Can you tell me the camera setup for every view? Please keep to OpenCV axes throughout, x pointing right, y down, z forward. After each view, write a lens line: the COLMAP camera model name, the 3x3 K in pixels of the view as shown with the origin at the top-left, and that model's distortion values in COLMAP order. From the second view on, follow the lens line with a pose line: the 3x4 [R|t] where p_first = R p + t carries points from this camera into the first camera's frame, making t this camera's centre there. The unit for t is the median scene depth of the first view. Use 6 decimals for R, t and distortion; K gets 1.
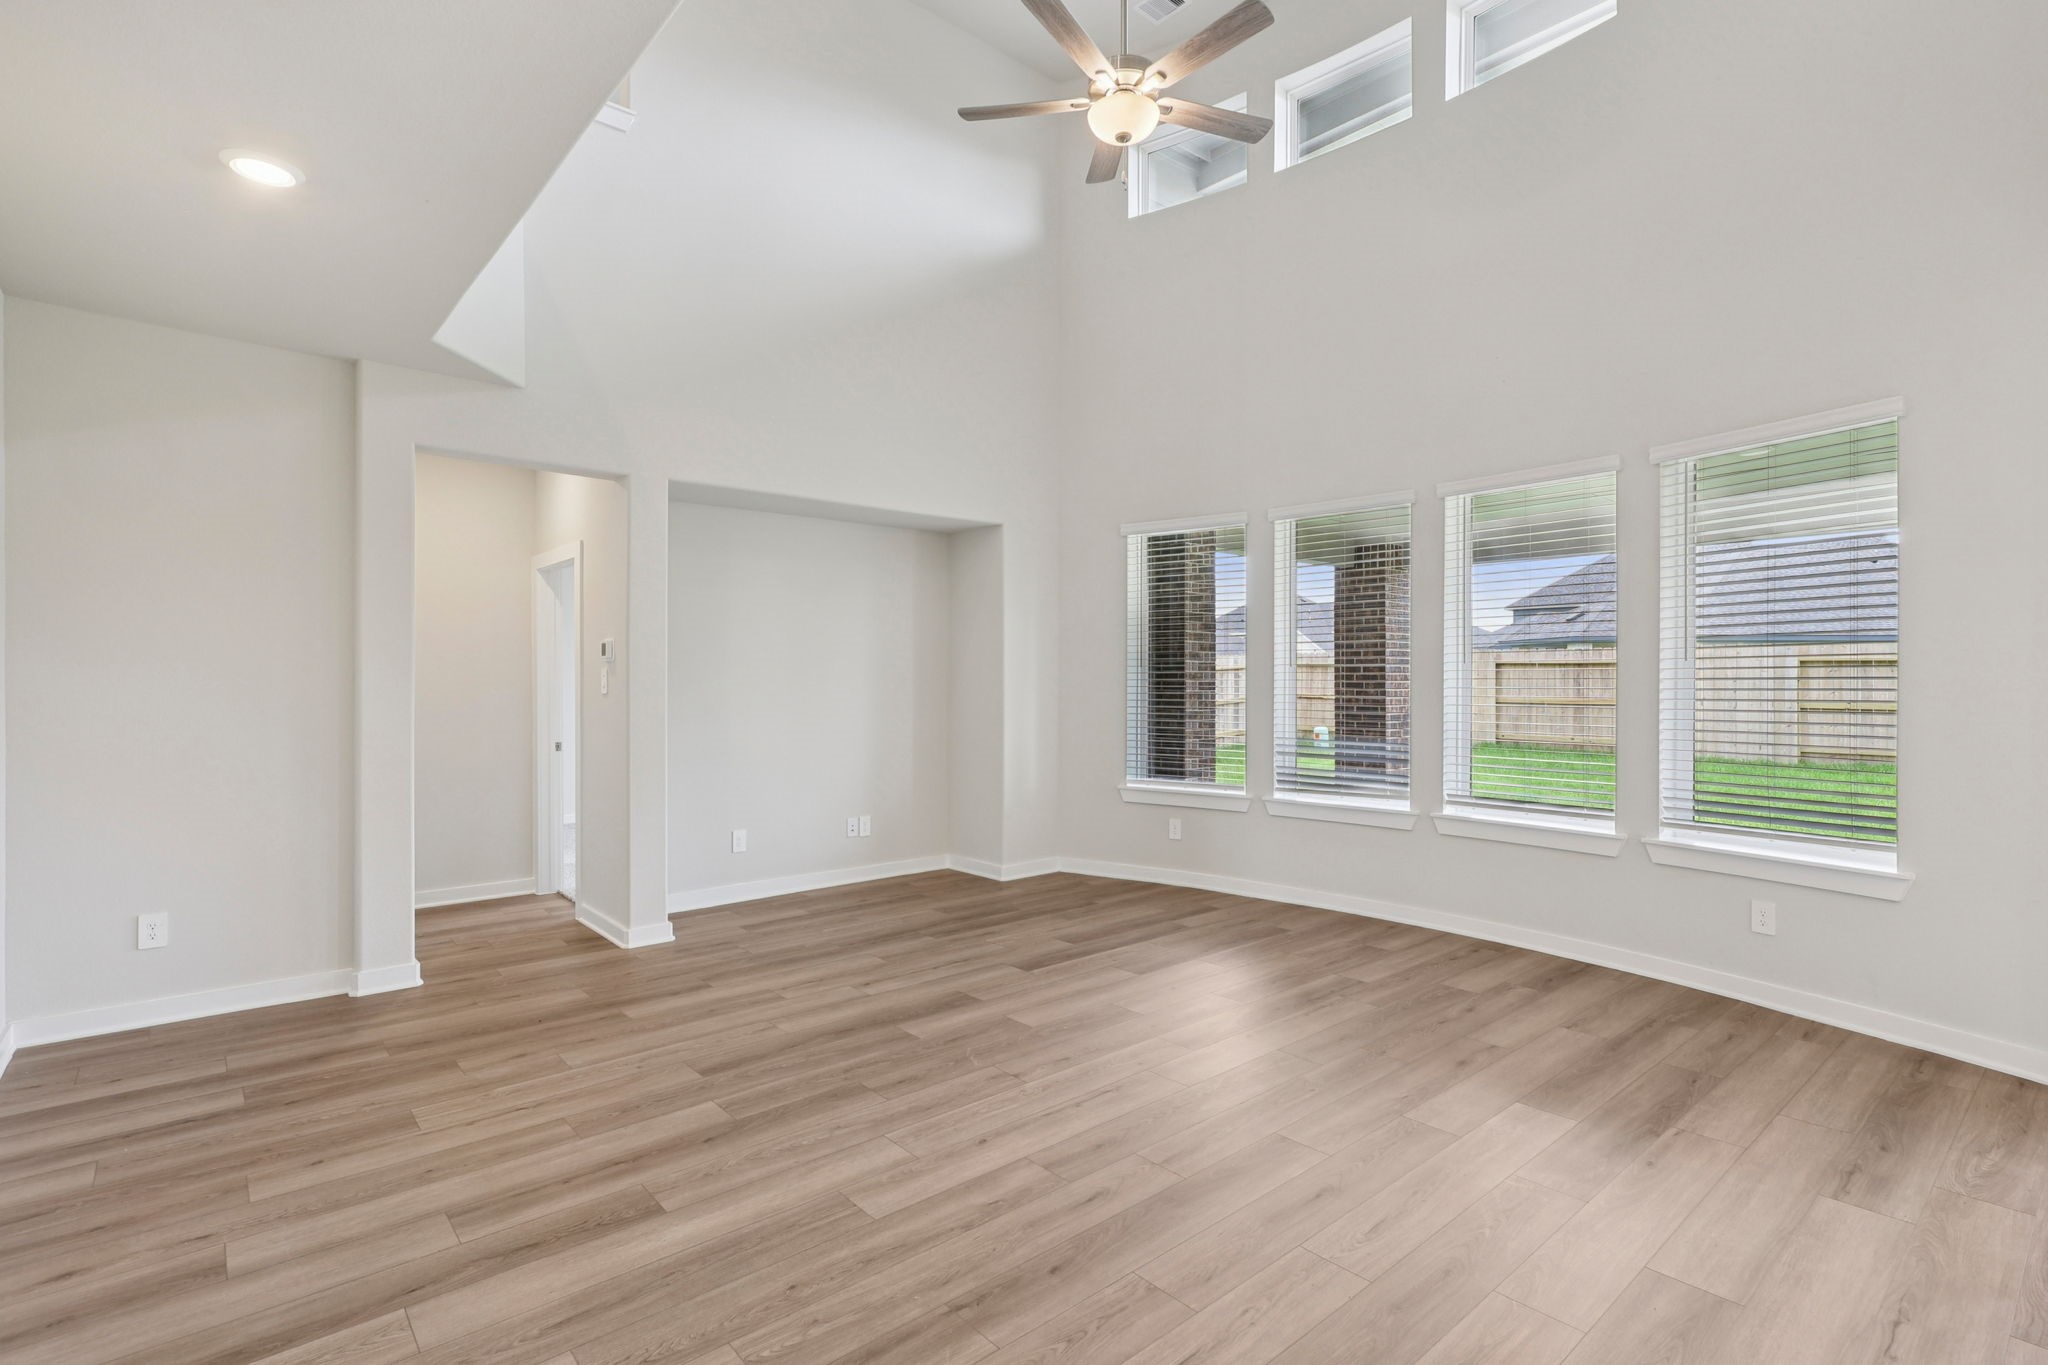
lens RADIAL K [[944.0, 0, 1015.8], [0, 944.0, 679.6], [0, 0, 1]] dist [-0.001183, -0.000475]
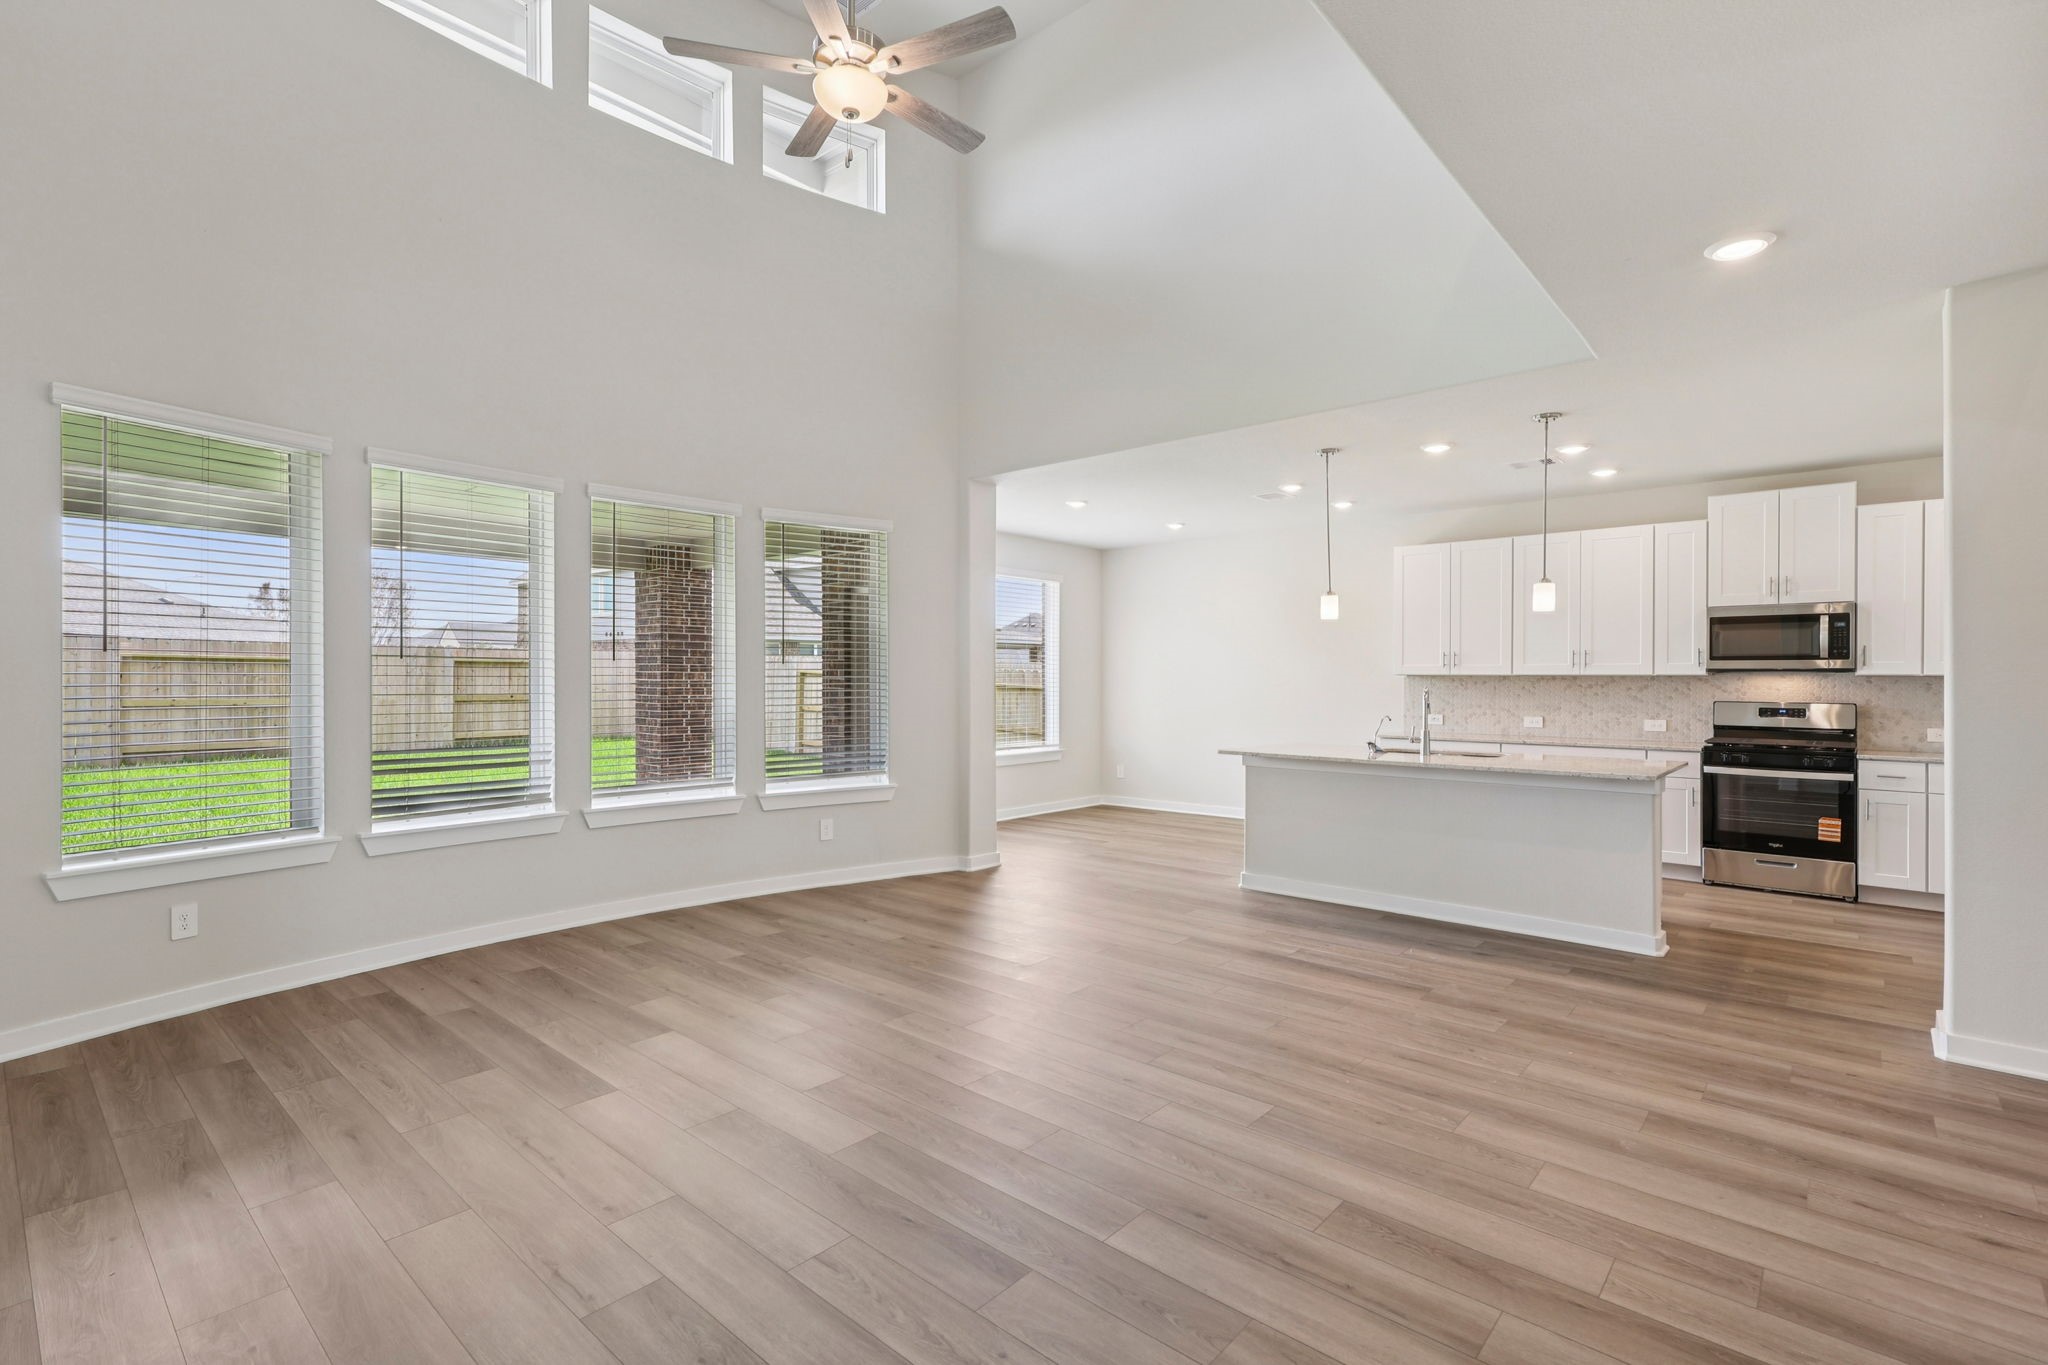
lens RADIAL K [[944.0, 0, 1013.7], [0, 944.0, 684.4], [0, 0, 1]] dist [-0.001183, -0.000475]
pose [[-0.119890, -0.003361, 0.992782, -0.788775], [-0.002743, 0.999992, 0.003054, 0.006212], [-0.992783, -0.002357, -0.119898, 0.875069]]
